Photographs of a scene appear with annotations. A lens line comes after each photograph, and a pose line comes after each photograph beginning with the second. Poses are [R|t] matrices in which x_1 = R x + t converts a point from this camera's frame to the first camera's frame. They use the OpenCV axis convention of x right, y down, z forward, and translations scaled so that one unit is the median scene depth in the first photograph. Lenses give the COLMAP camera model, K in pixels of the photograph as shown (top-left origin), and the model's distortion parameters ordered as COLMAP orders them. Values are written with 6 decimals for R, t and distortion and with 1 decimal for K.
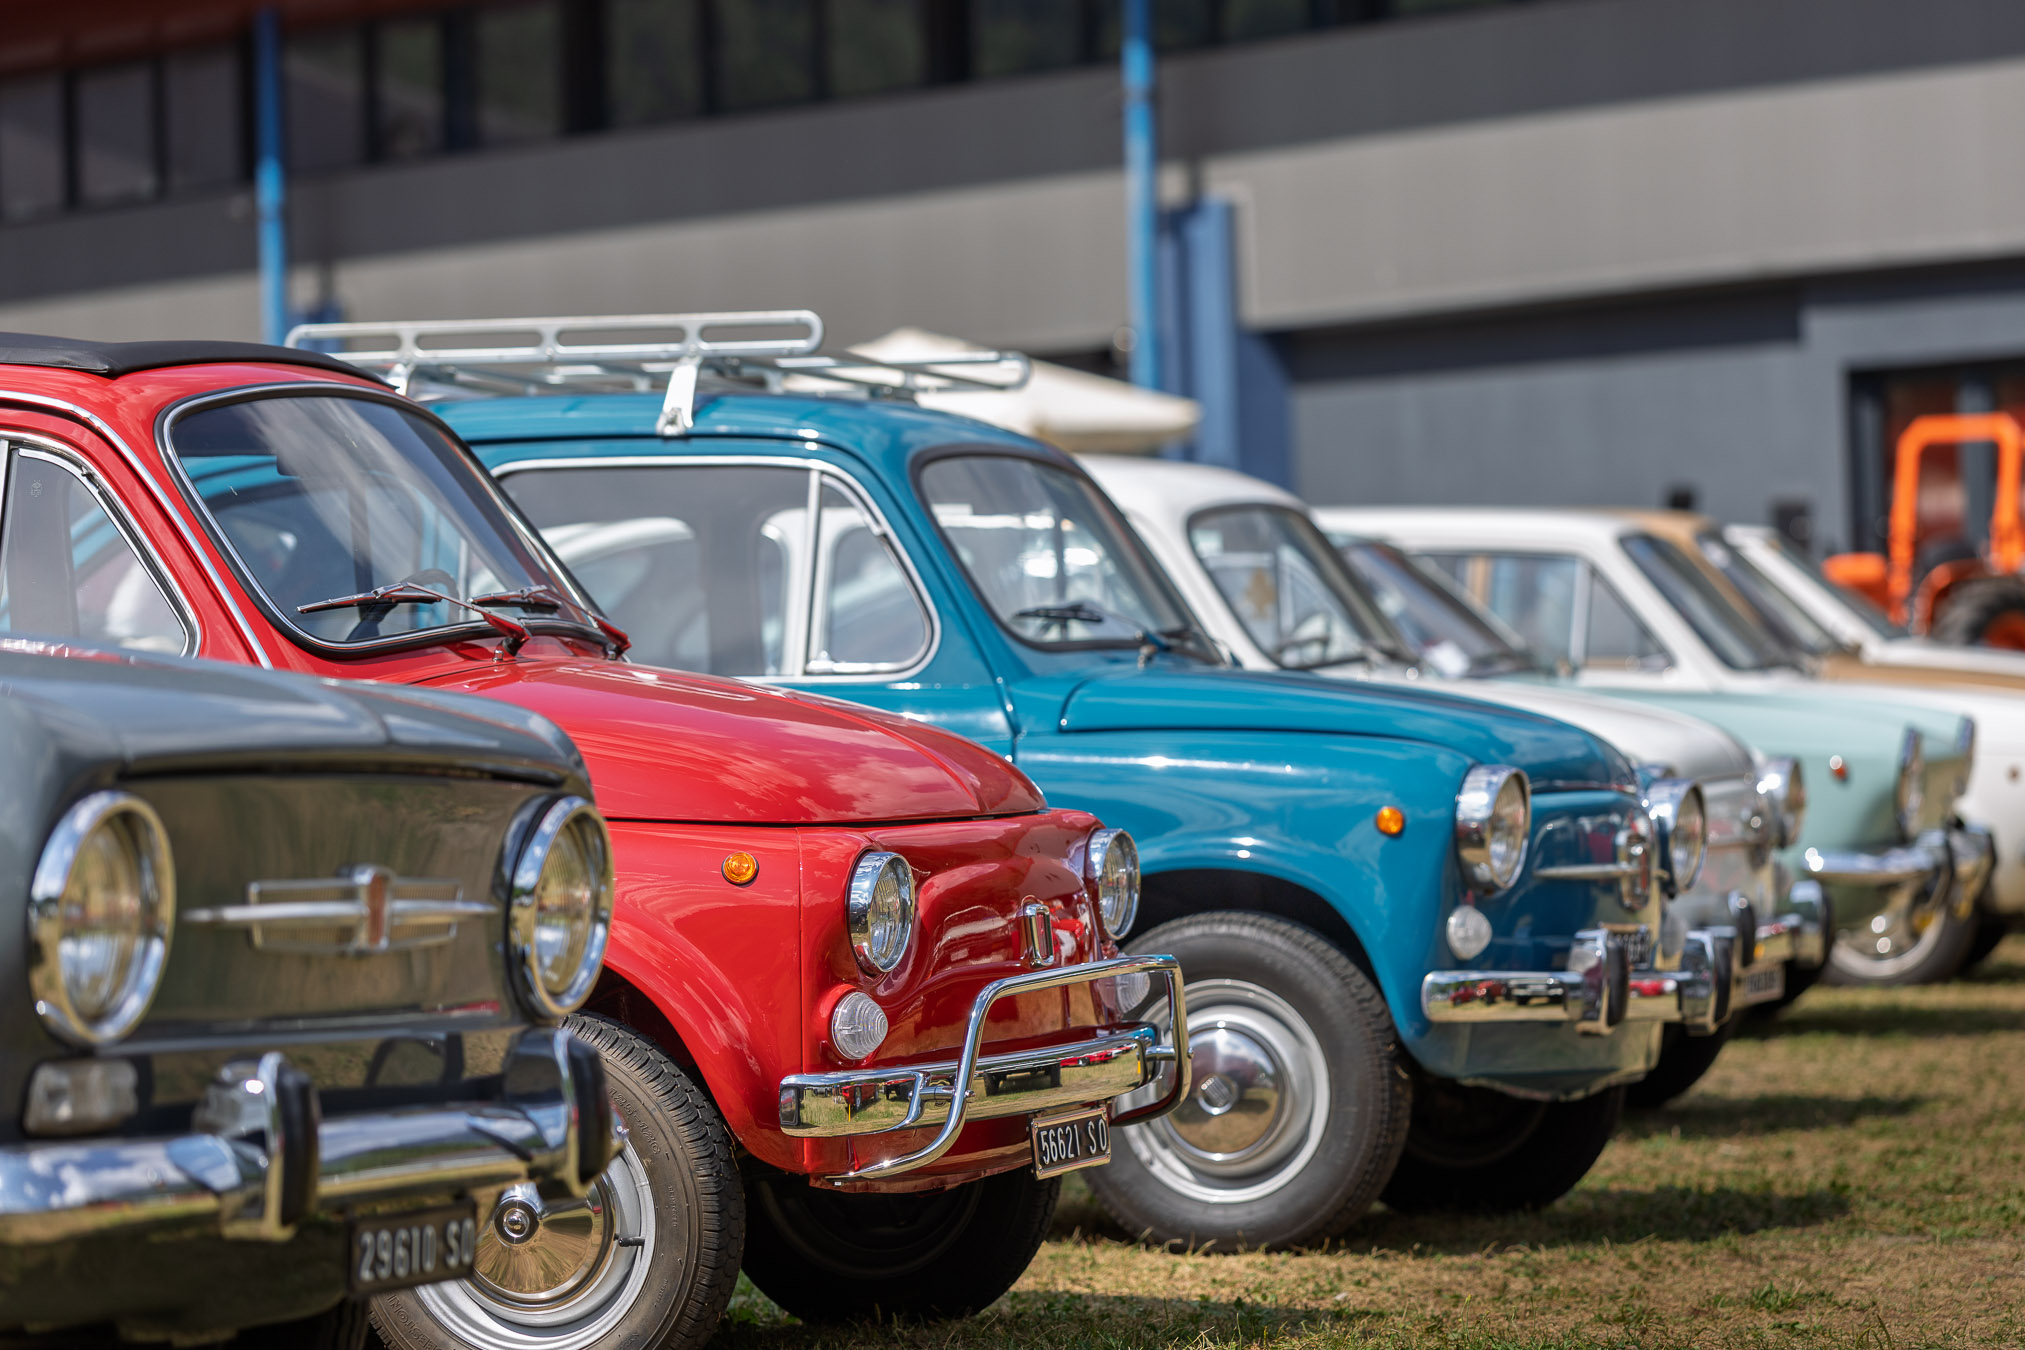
lens RADIAL K [[6966.4, 0, 1012.5], [0, 6966.4, 675.0], [0, 0, 1]] dist [0.057458, 0.447877]
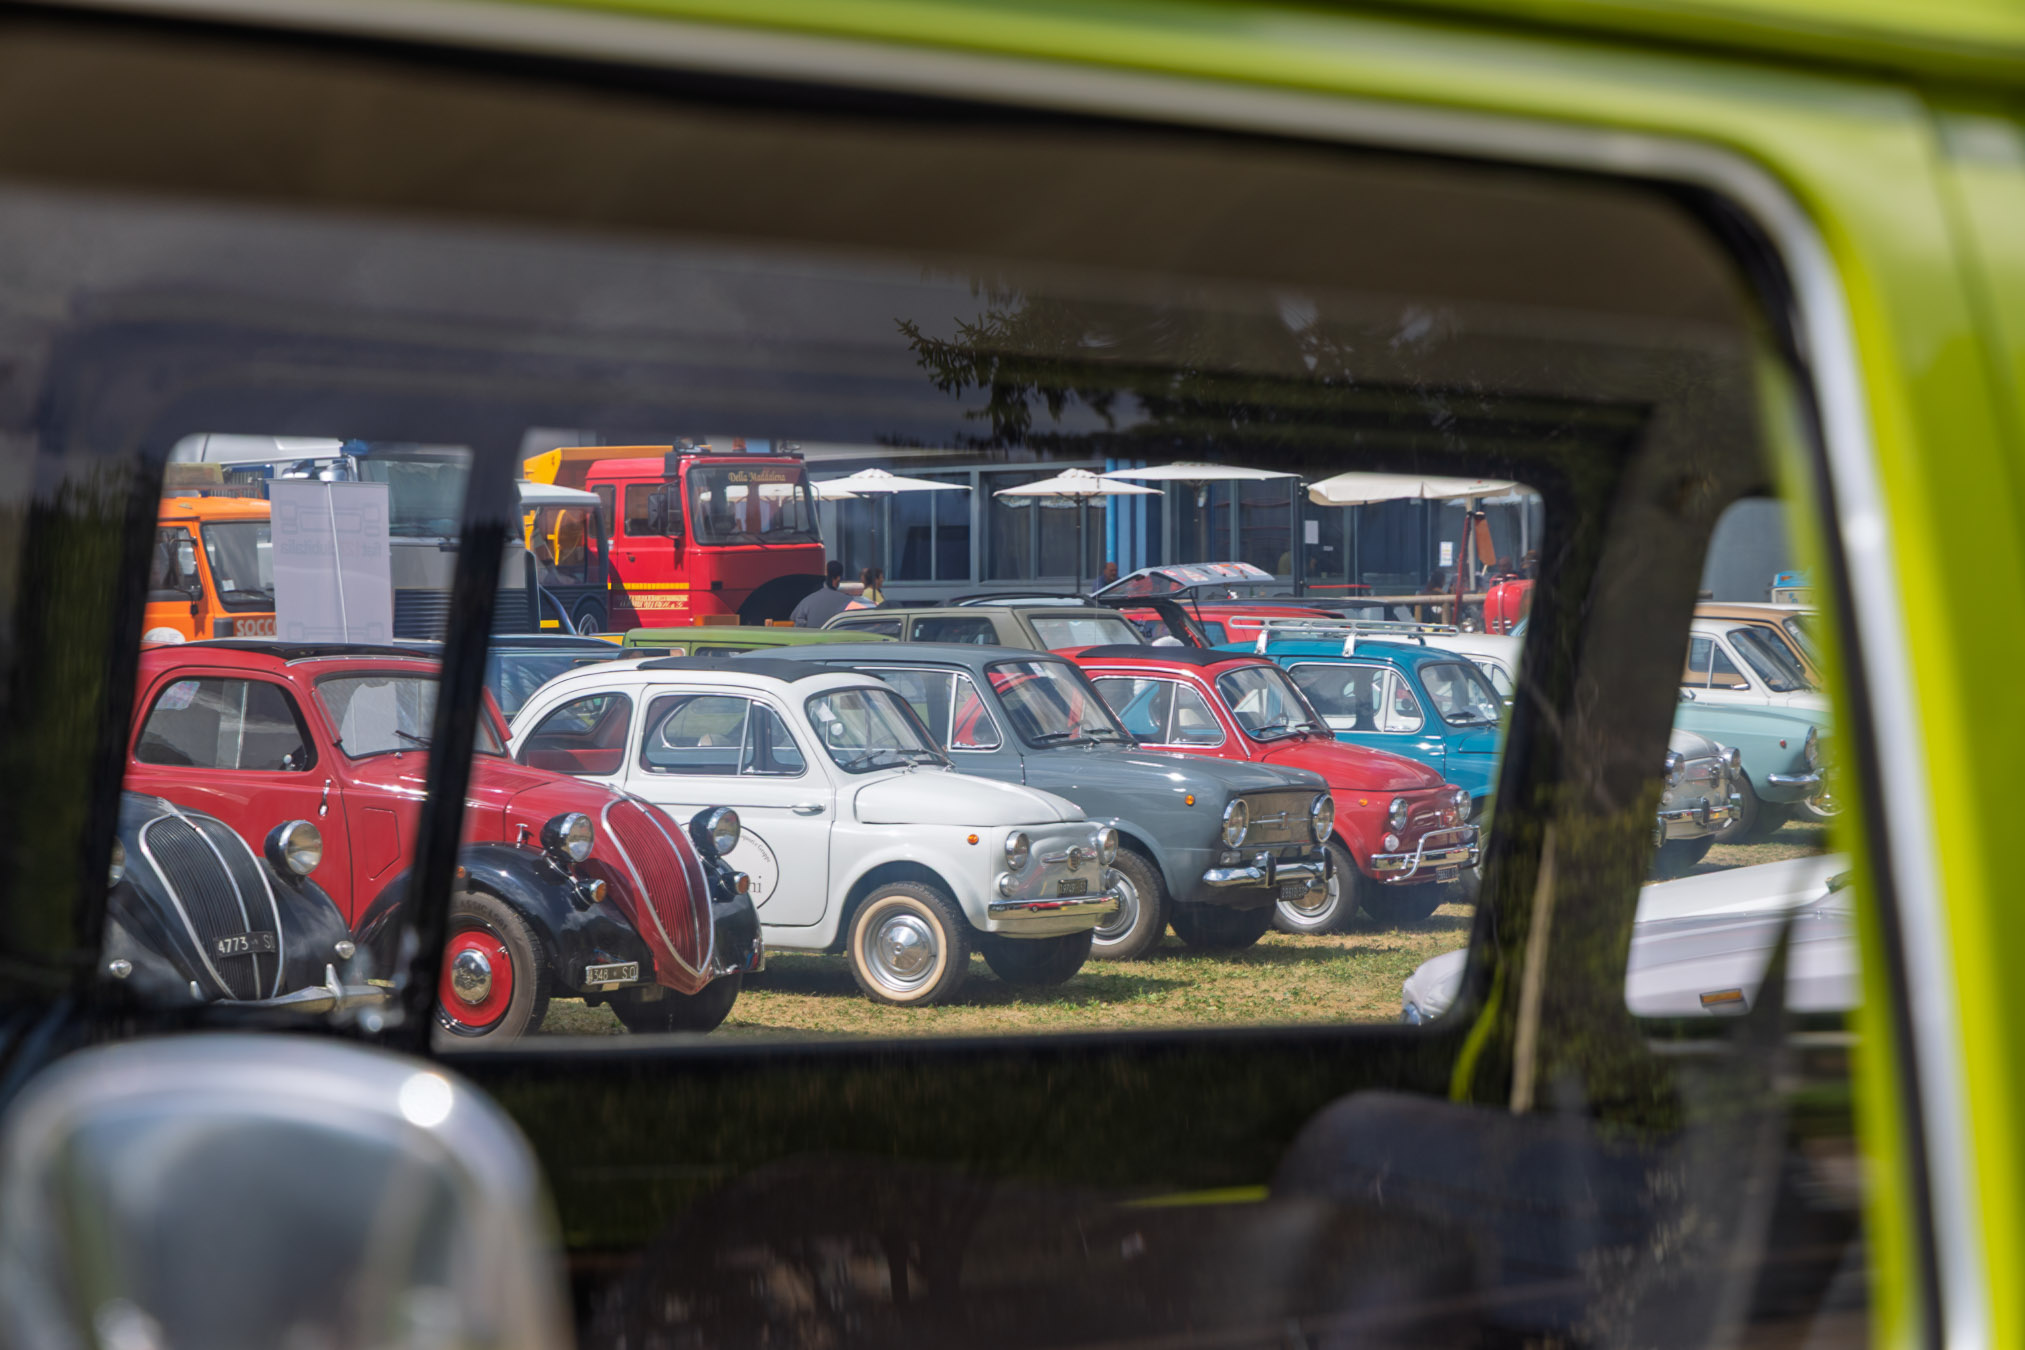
lens RADIAL K [[5443.7, 0, 1012.5], [0, 5443.7, 675.0], [0, 0, 1]] dist [0.039333, 0.620795]
pose [[0.994125, 0.031557, -0.103539, 0.063235], [-0.028107, 0.999005, 0.034612, -0.113839], [0.104529, -0.031499, 0.994023, -1.634647]]
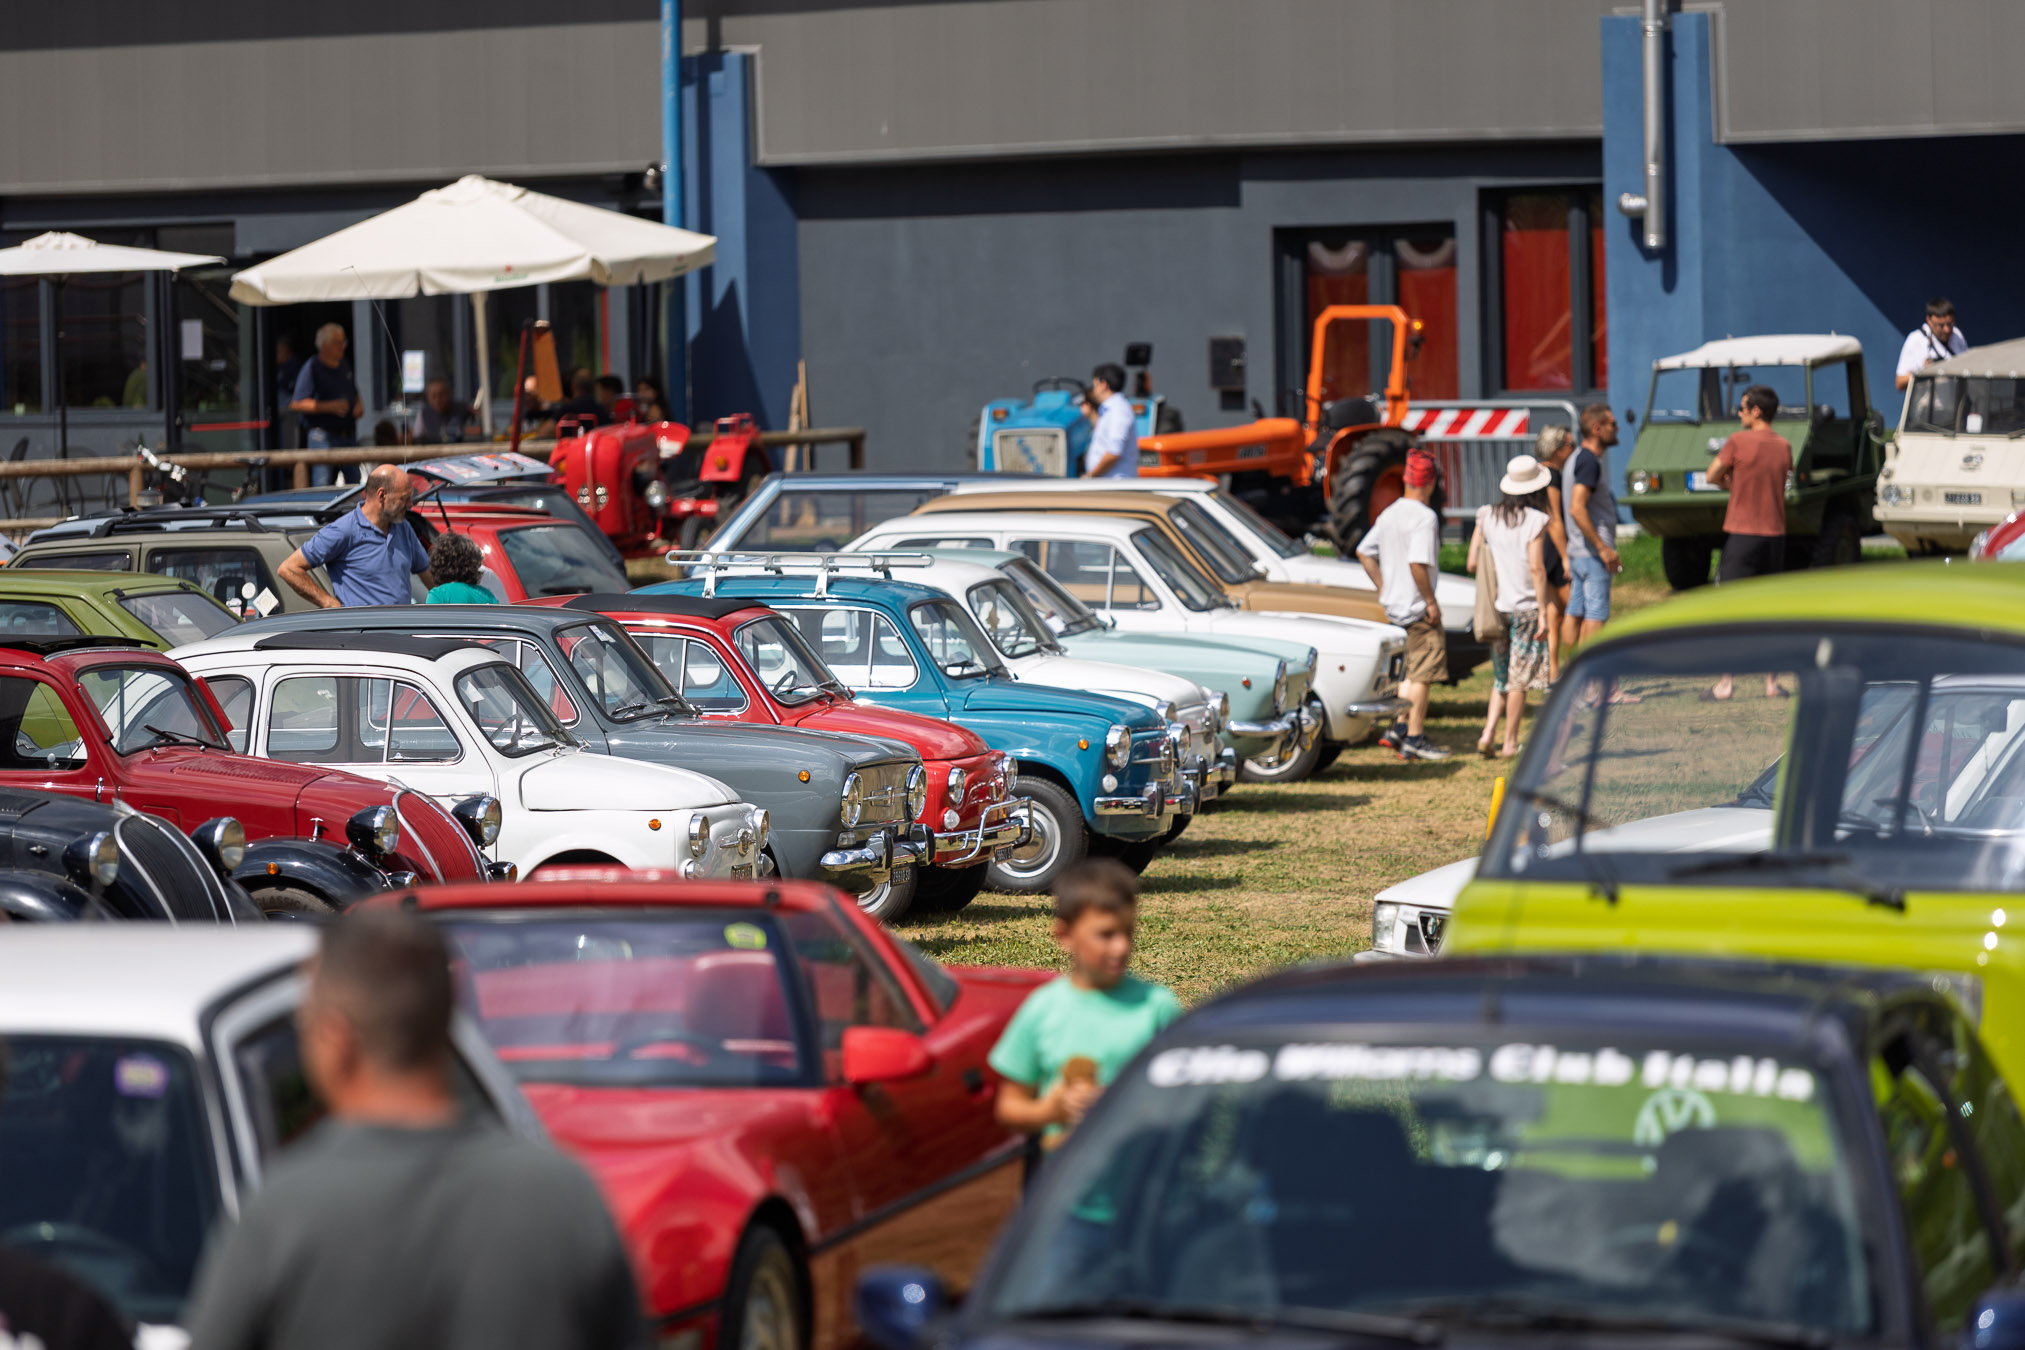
lens RADIAL K [[11923.0, 0, 1012.5], [0, 11923.0, 675.0], [0, 0, 1]] dist [-0.143056, -7.792878]
pose [[0.995586, 0.009031, 0.093419, -0.420965], [-0.013482, 0.998798, 0.047127, -0.231597], [-0.092881, -0.048179, 0.994511, -3.762498]]
